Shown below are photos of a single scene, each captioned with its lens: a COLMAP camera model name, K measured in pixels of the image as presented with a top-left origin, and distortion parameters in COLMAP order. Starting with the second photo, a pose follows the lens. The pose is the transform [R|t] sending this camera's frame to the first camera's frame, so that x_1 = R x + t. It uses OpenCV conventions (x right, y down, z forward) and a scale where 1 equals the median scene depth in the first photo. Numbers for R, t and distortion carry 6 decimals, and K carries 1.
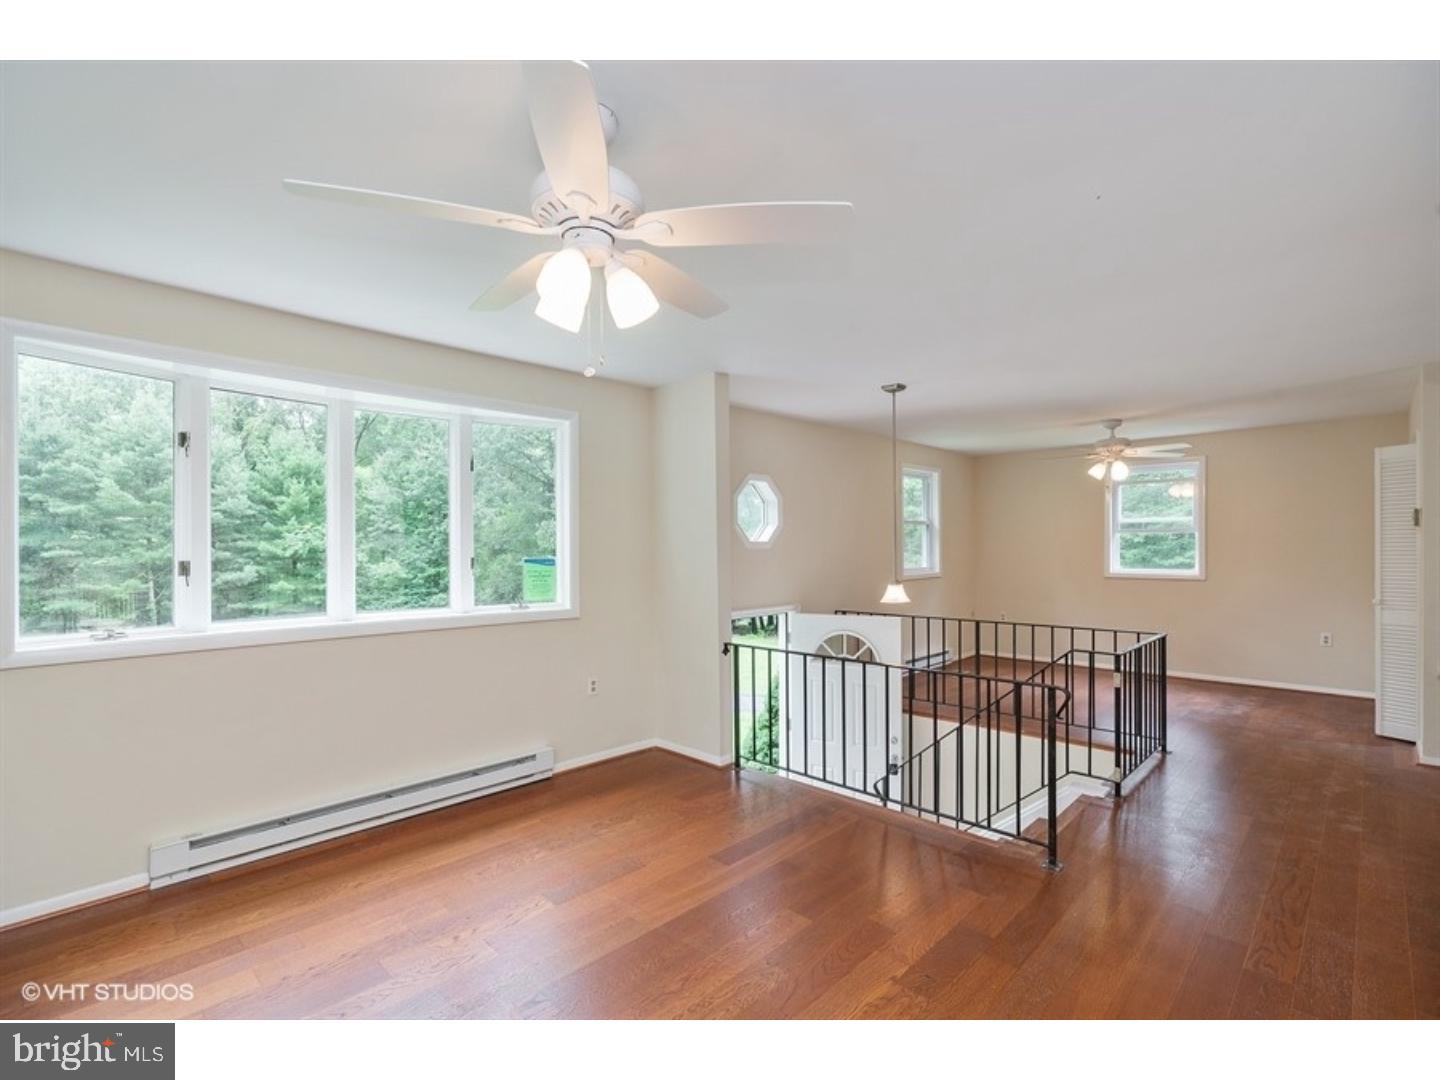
lens RADIAL K [[665.5, 0, 699.3], [0, 665.5, 539.5], [0, 0, 1]] dist [0.000525, 0.000035]
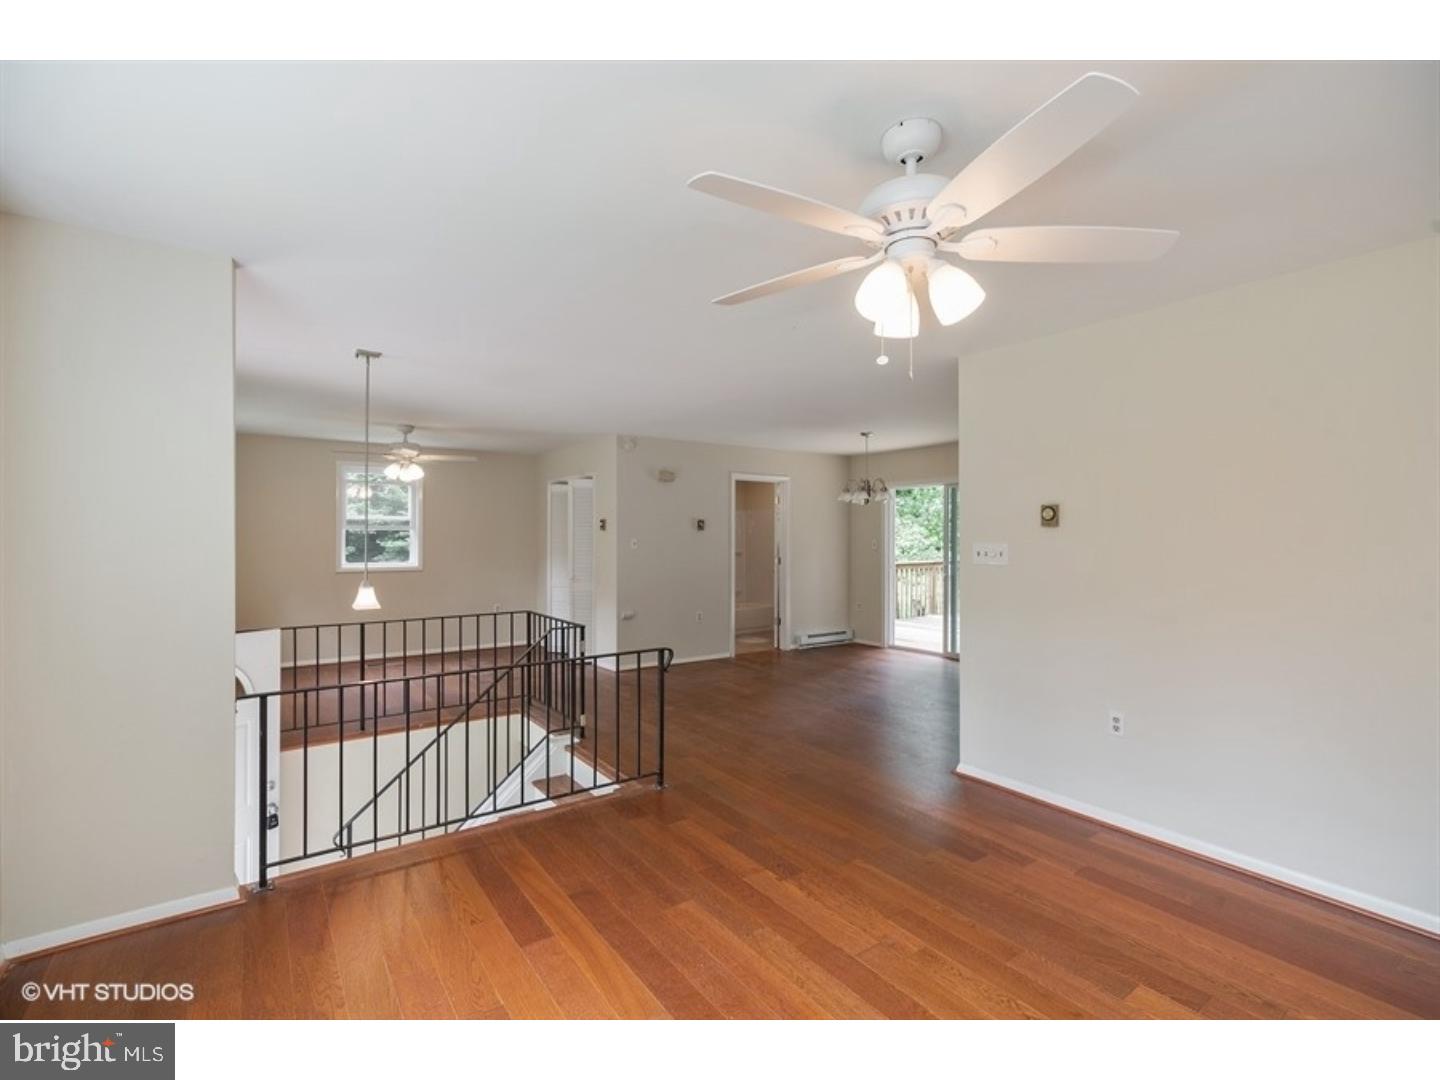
lens RADIAL K [[665.5, 0, 699.3], [0, 665.5, 539.5], [0, 0, 1]] dist [0.000525, 0.000035]
pose [[0.191009, 0.001958, 0.981586, -0.465123], [-0.005942, 0.999982, -0.000838, 0.004894], [-0.981570, -0.005672, 0.191018, 0.429464]]
